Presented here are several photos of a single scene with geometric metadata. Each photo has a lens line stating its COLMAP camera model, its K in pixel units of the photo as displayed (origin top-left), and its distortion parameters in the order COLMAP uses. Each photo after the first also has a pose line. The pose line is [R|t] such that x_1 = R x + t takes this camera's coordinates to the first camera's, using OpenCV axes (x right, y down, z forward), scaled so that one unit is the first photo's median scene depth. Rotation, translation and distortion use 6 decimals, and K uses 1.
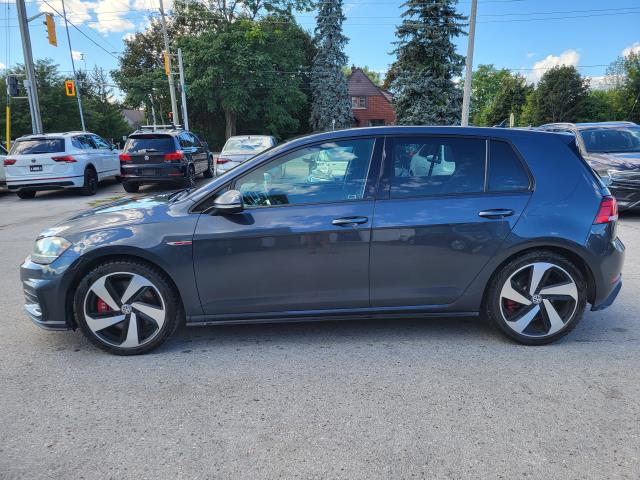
lens RADIAL K [[530.2, 0, 320.6], [0, 530.2, 234.9], [0, 0, 1]] dist [0.083495, -0.049247]
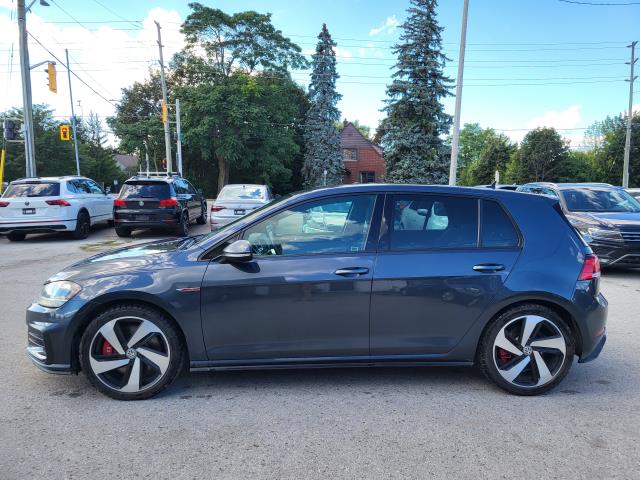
lens RADIAL K [[530.2, 0, 324.4], [0, 530.2, 244.6], [0, 0, 1]] dist [0.083495, -0.049247]
pose [[0.999147, 0.023870, 0.033701, -0.027967], [-0.021407, 0.997201, -0.071633, -0.002481], [-0.035316, 0.070850, 0.996862, -0.041433]]
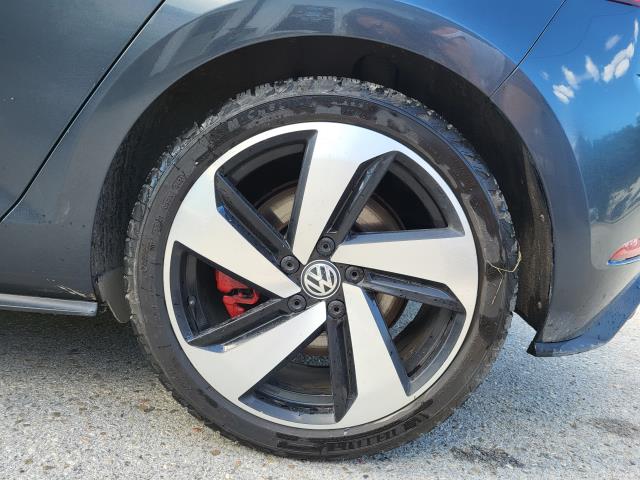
lens RADIAL K [[530.2, 0, 316.8], [0, 530.2, 239.9], [0, 0, 1]] dist [0.083495, -0.049247]
pose [[0.989784, 0.141489, -0.017571, 0.285703], [-0.141428, 0.989937, 0.004666, 0.071507], [0.018054, -0.002133, 0.999835, 0.531066]]
